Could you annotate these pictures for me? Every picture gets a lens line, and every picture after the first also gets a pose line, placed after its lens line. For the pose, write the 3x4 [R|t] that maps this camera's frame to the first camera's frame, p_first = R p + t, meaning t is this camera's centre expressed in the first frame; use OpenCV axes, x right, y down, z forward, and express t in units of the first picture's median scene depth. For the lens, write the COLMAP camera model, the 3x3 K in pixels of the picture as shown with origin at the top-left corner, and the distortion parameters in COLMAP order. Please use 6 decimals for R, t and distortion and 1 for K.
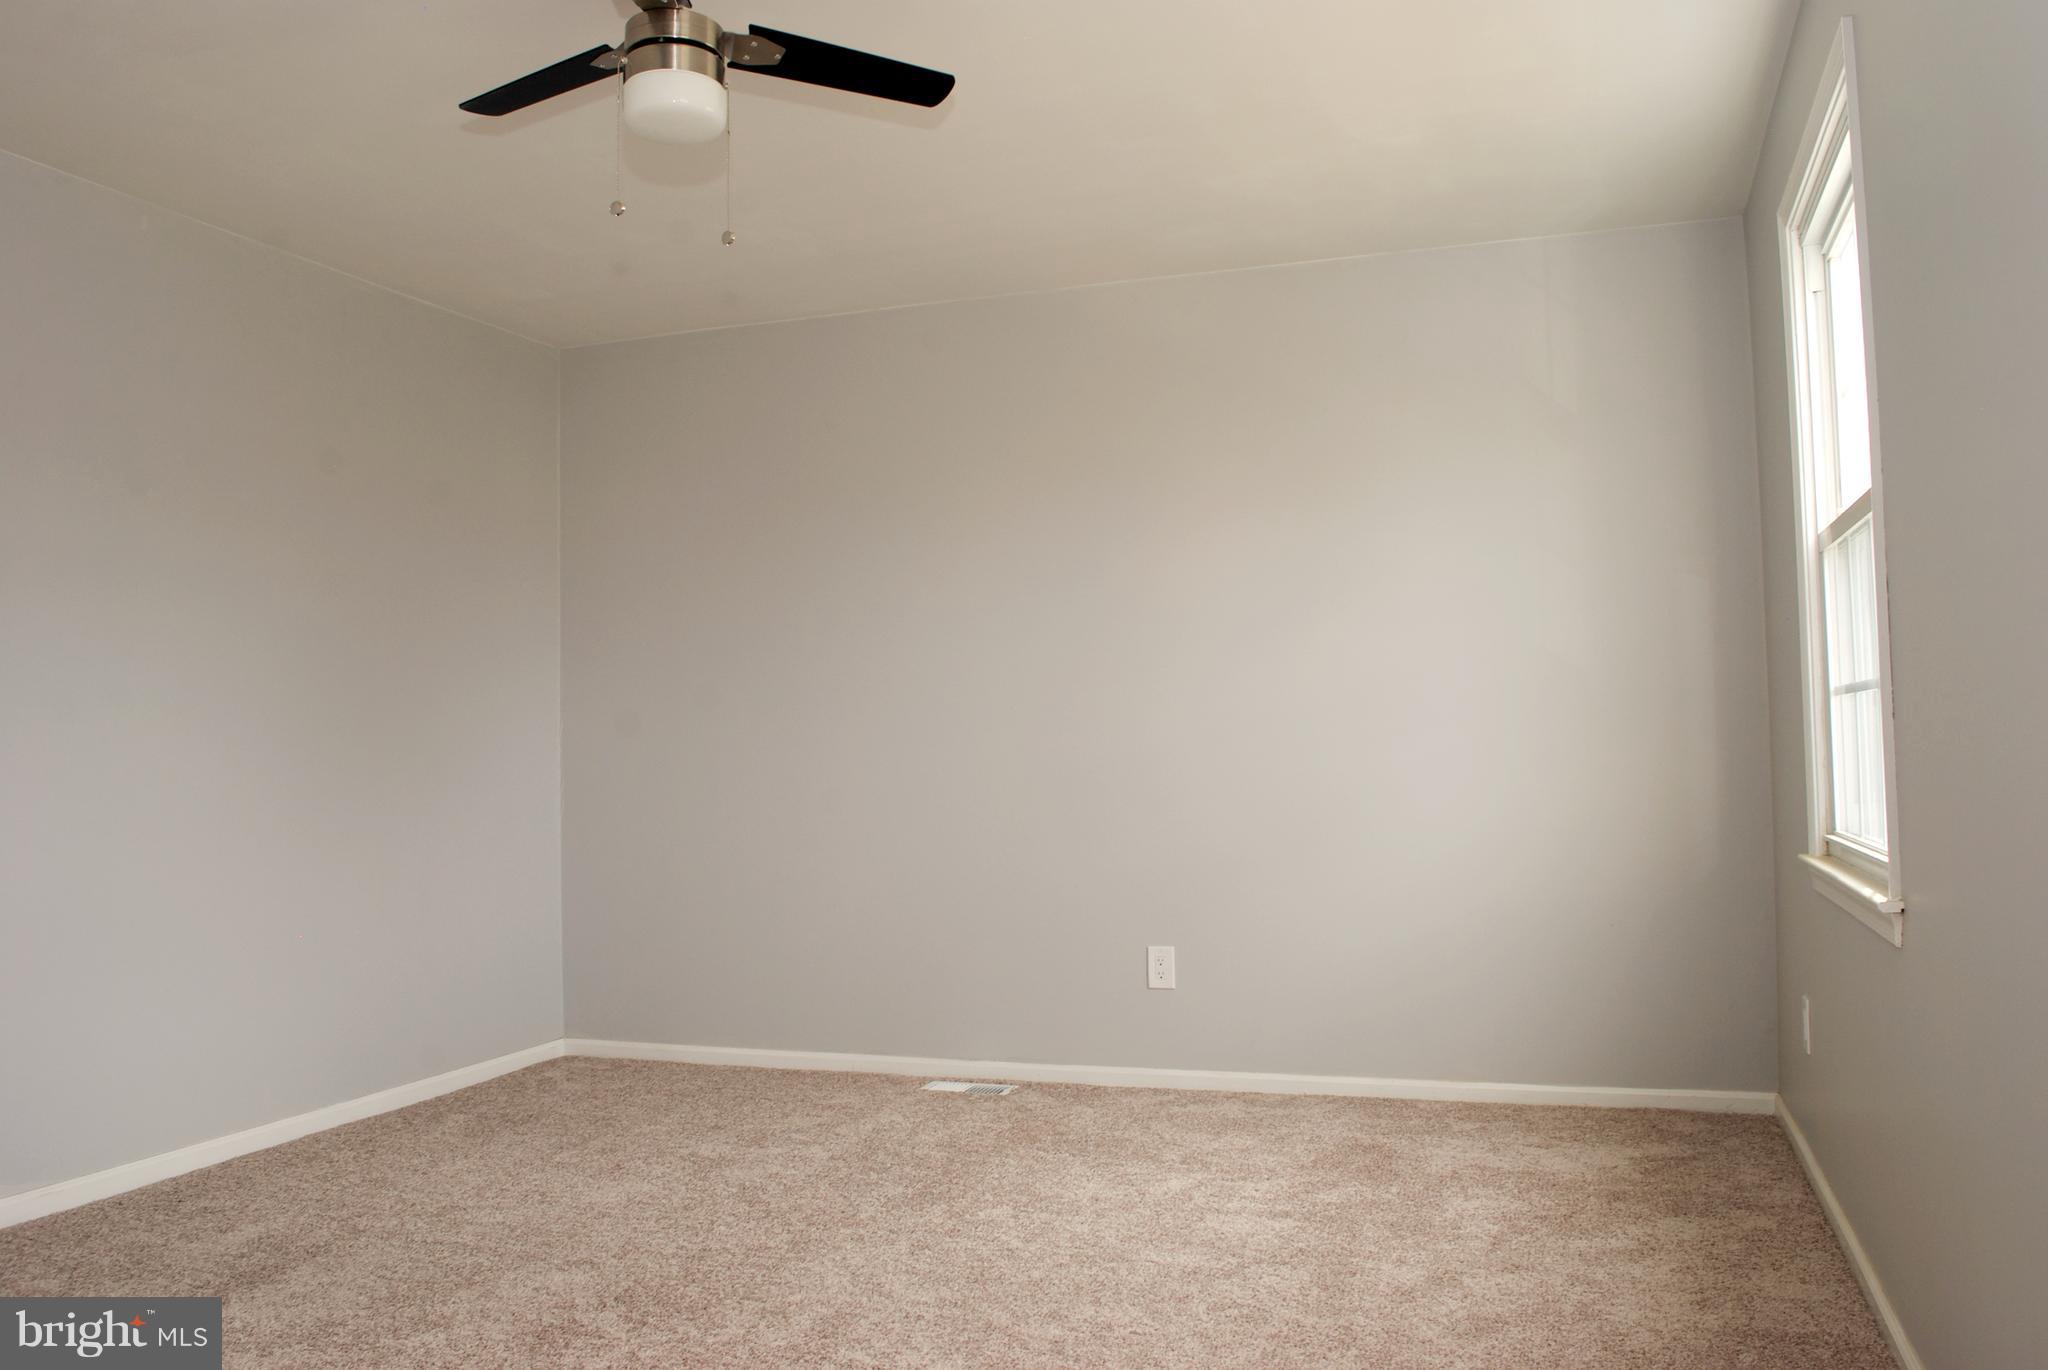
lens RADIAL K [[1617.1, 0, 1034.6], [0, 1617.1, 676.0], [0, 0, 1]] dist [-0.084371, 0.008674]
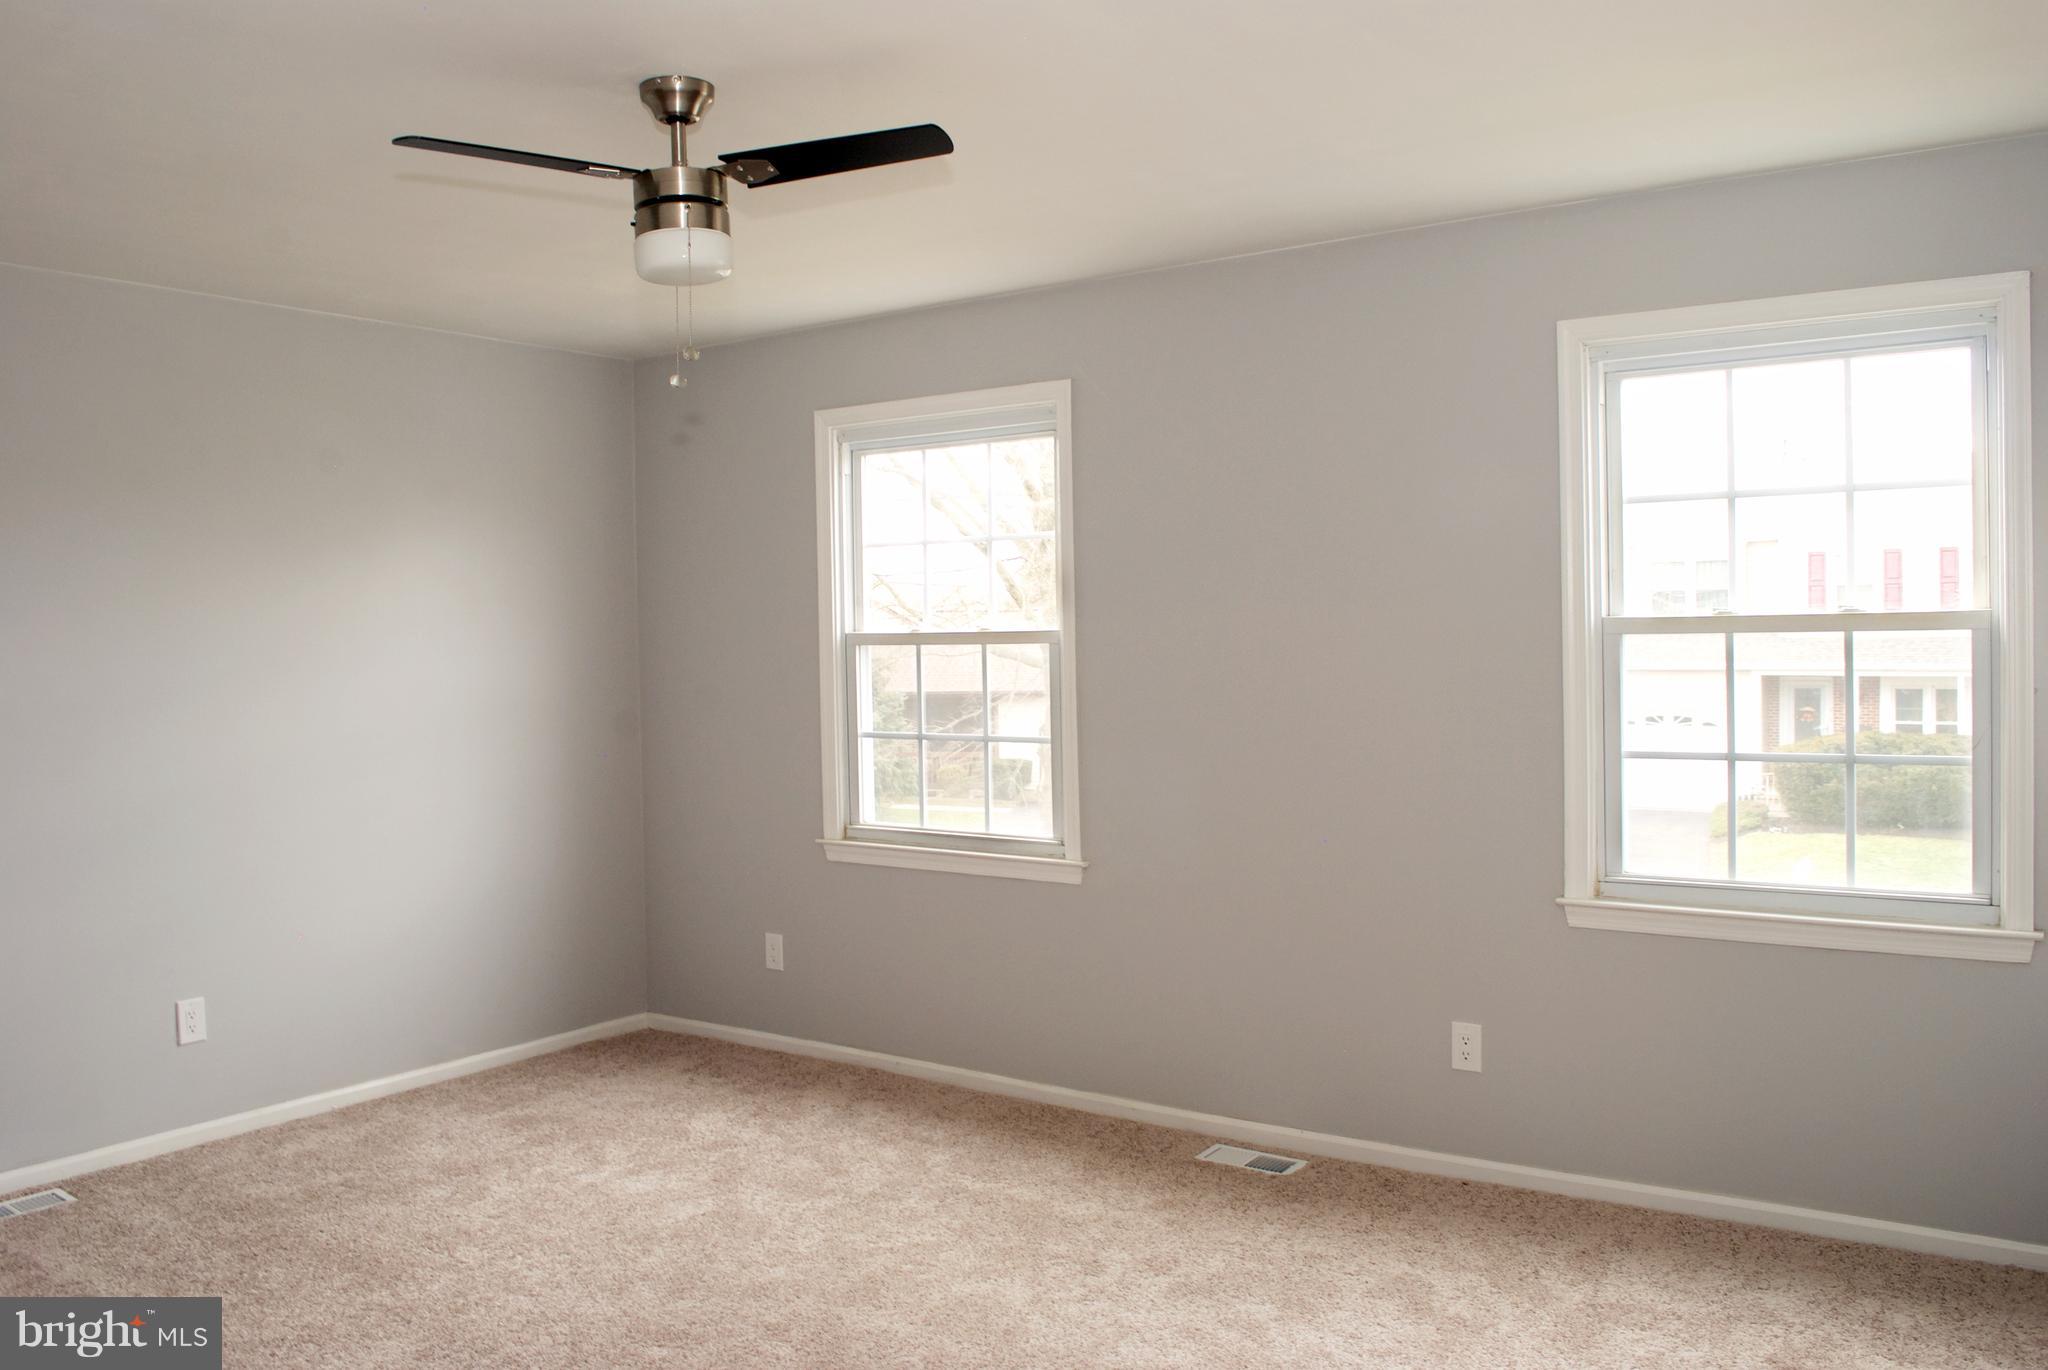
lens RADIAL K [[1617.1, 0, 1034.6], [0, 1617.1, 676.0], [0, 0, 1]] dist [-0.084371, 0.008674]
pose [[0.279630, -0.016063, 0.959973, -0.974783], [-0.033798, 0.999076, 0.026562, -0.095247], [-0.959513, -0.039873, 0.278829, 0.380757]]
